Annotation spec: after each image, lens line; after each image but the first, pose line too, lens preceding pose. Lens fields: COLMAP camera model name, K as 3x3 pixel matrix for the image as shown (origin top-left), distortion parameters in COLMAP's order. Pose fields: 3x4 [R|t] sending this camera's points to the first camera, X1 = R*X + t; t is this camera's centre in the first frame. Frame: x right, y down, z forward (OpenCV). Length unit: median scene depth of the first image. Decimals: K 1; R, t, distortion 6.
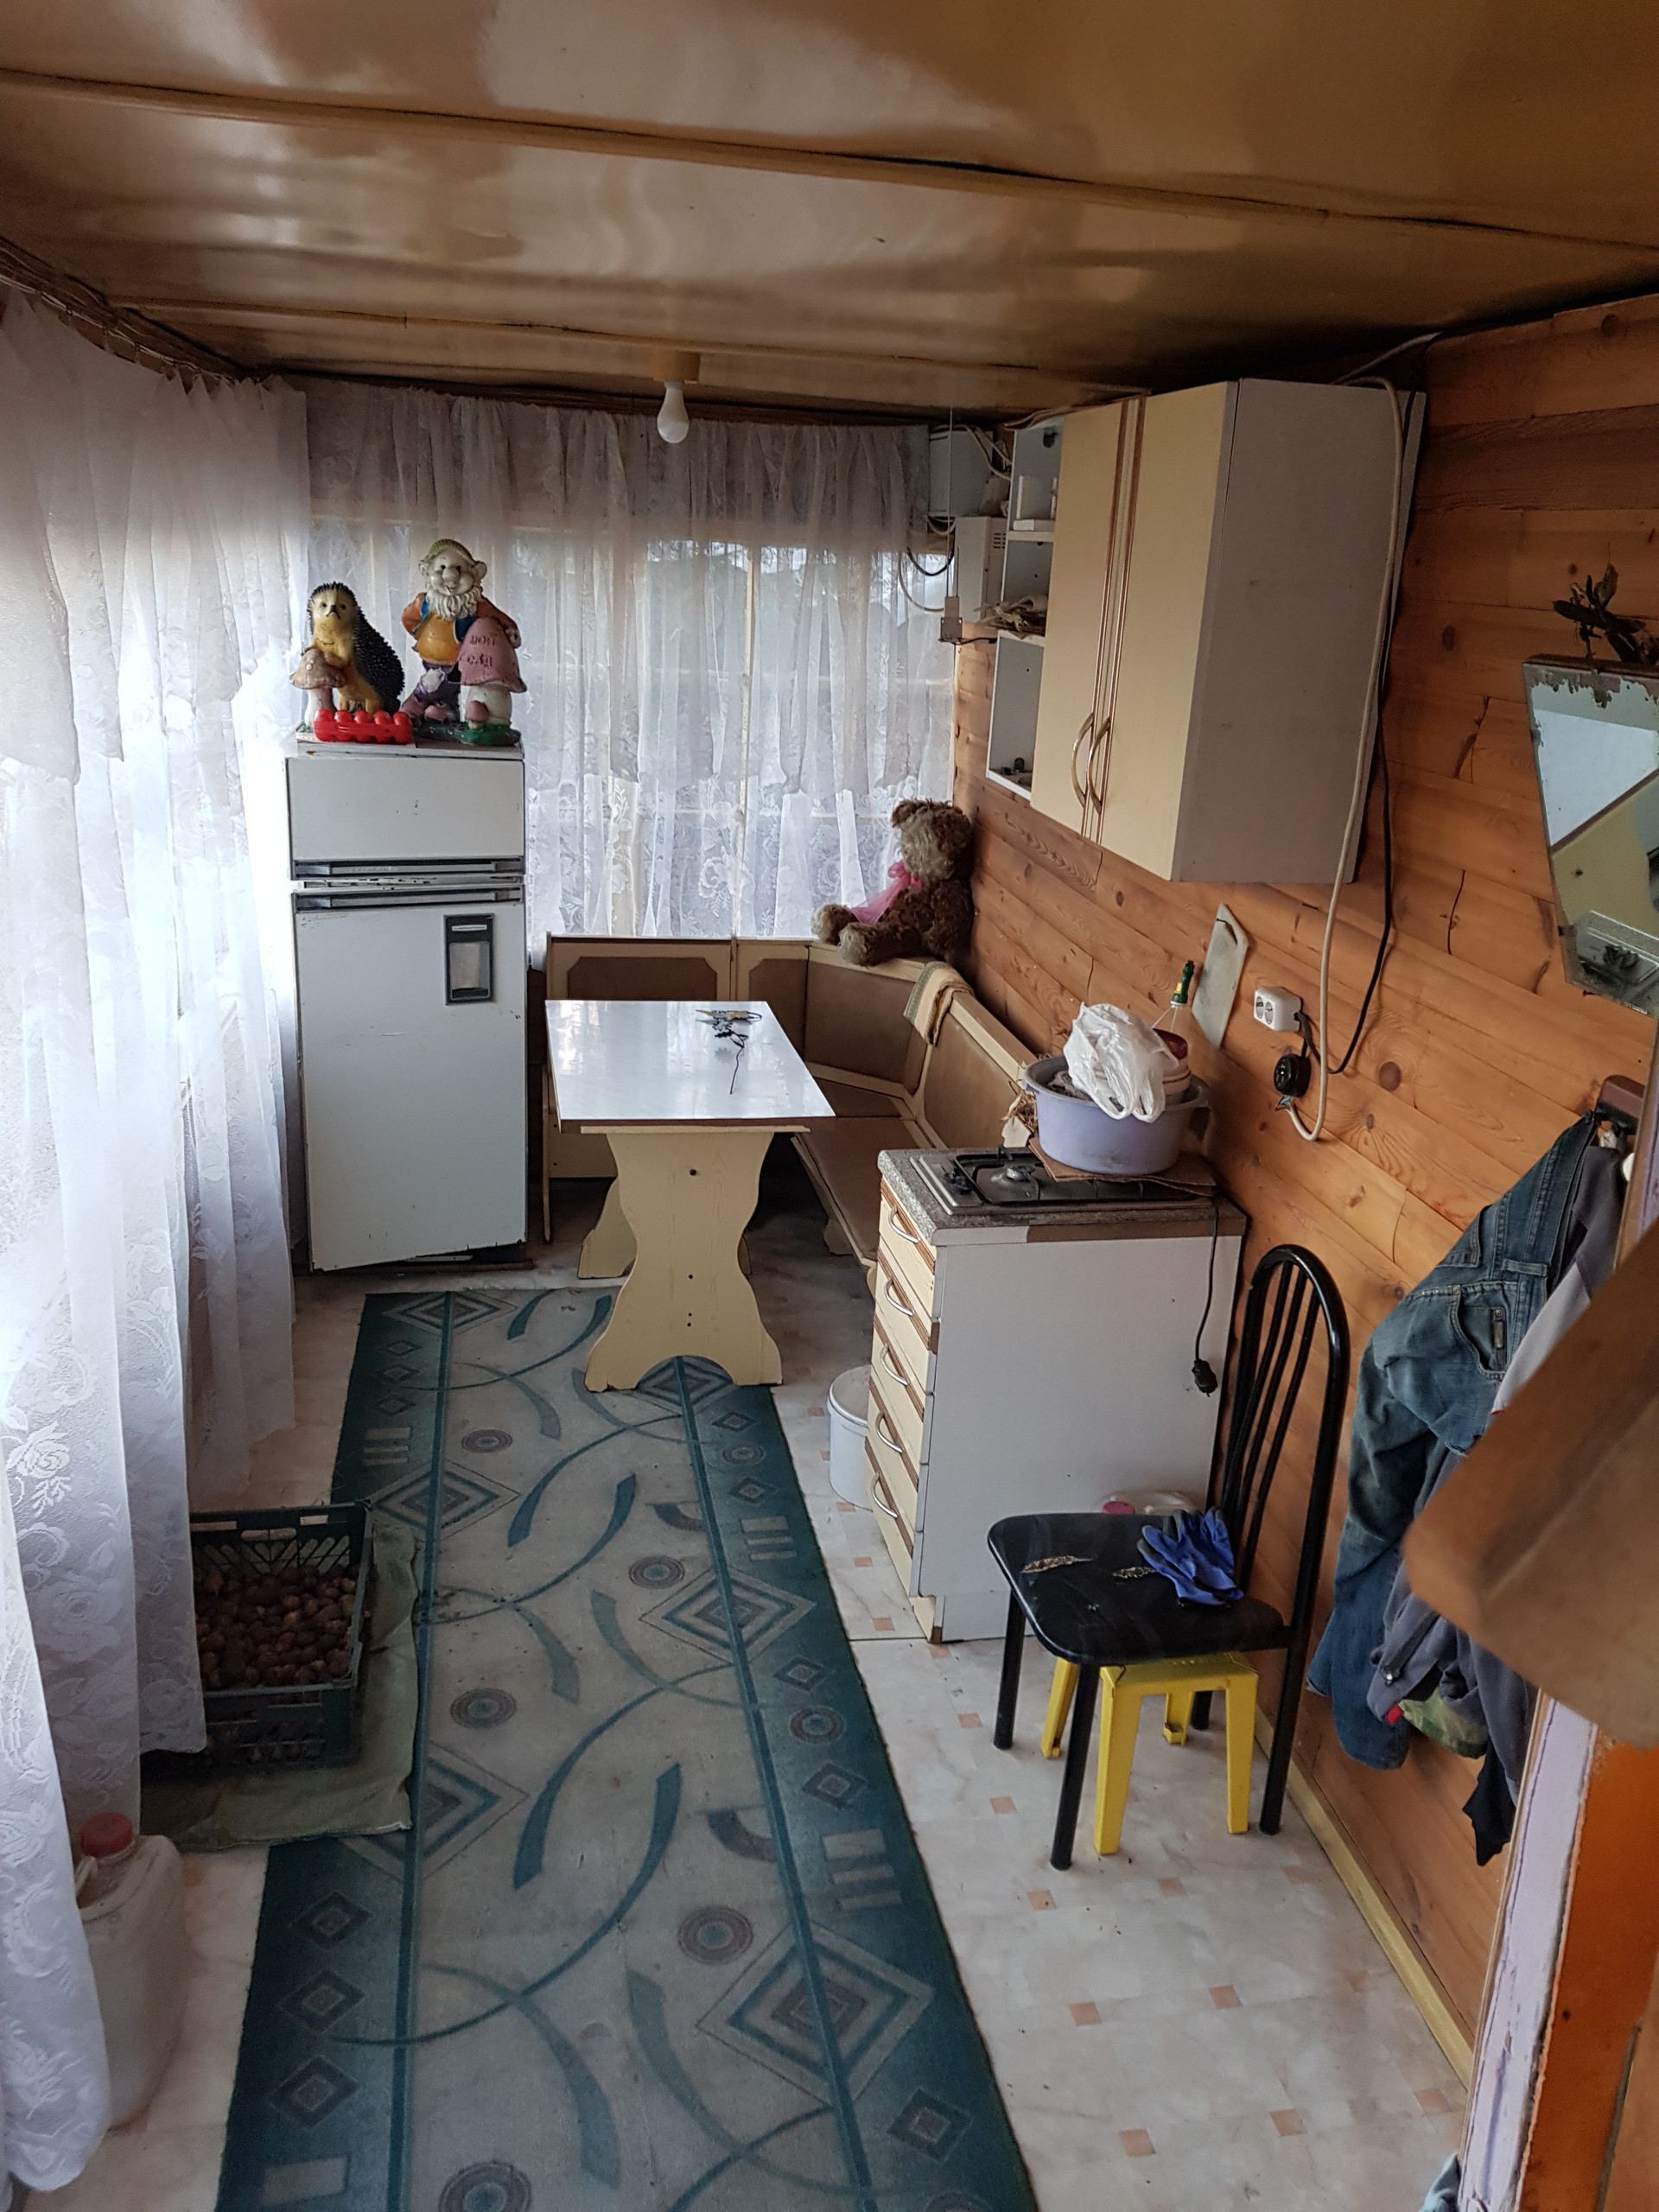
lens RADIAL K [[1701.2, 0, 840.7], [0, 1701.2, 1113.8], [0, 0, 1]] dist [0.091927, -0.150333]
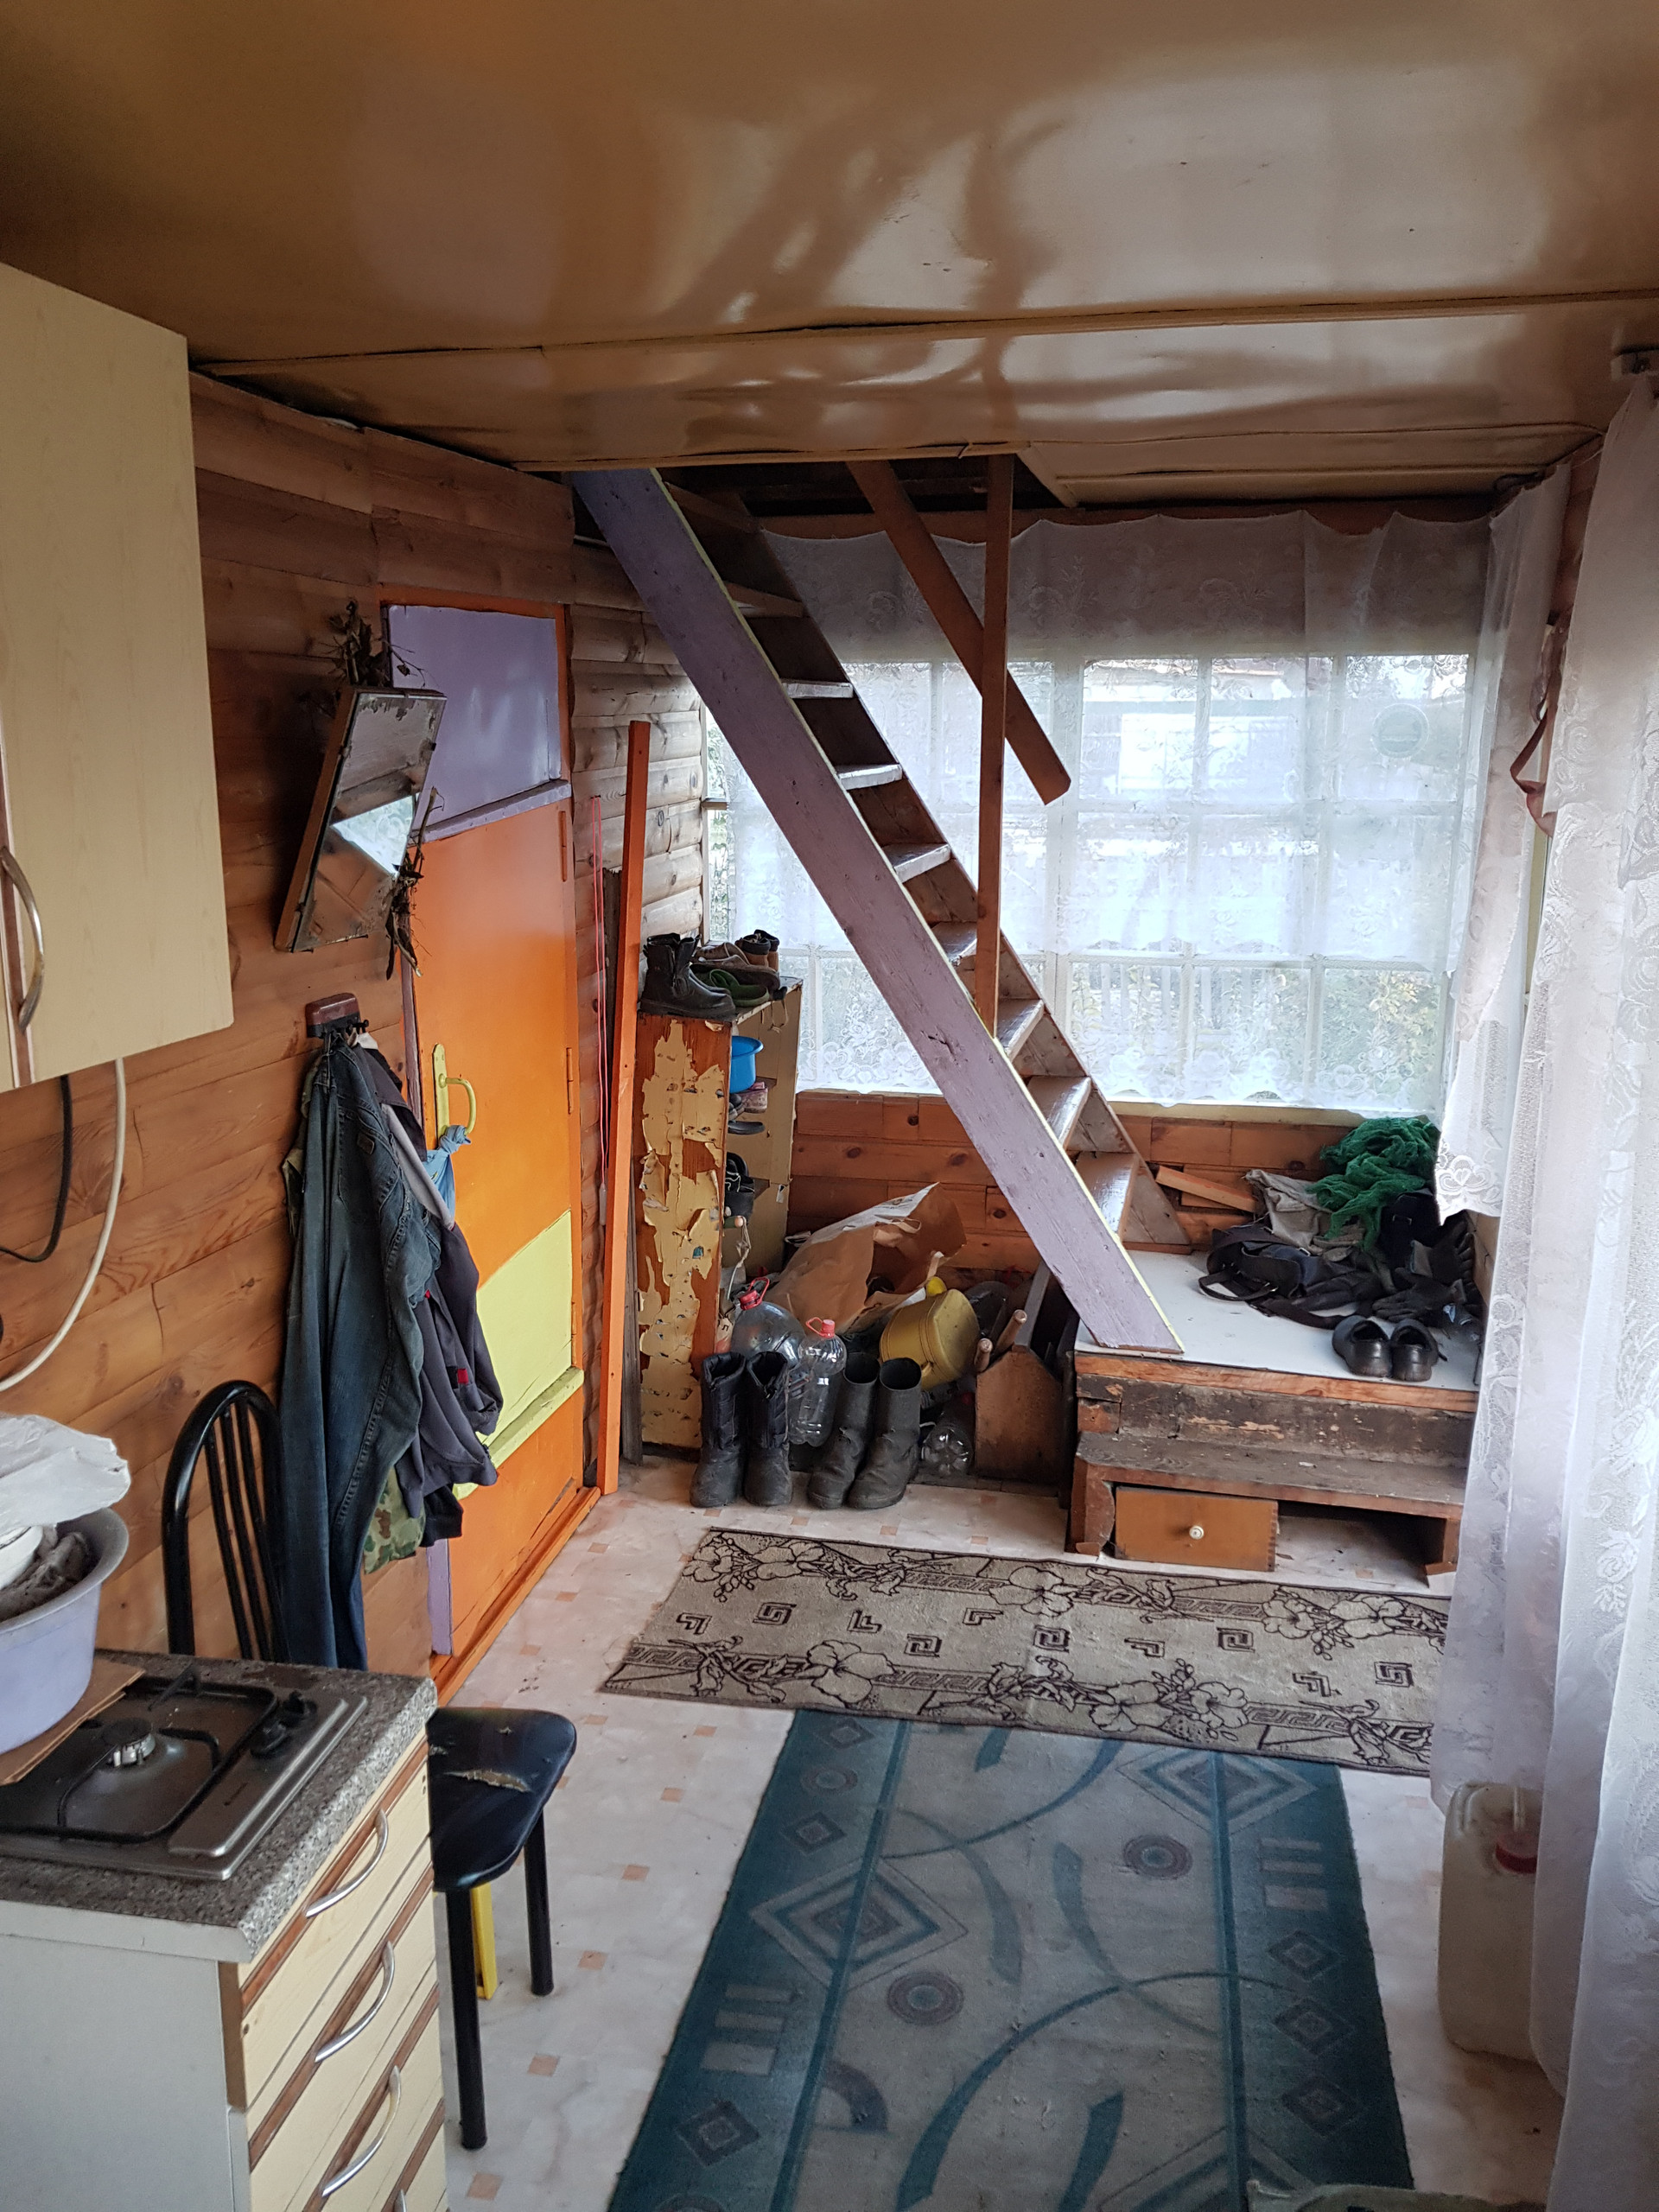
lens RADIAL K [[1701.2, 0, 840.7], [0, 1701.2, 1113.8], [0, 0, 1]] dist [0.091927, -0.150333]
pose [[-0.928690, -0.125177, 0.349091, -0.312228], [0.071012, 0.863872, 0.498680, -0.462811], [-0.363994, 0.487909, -0.793381, 1.562896]]
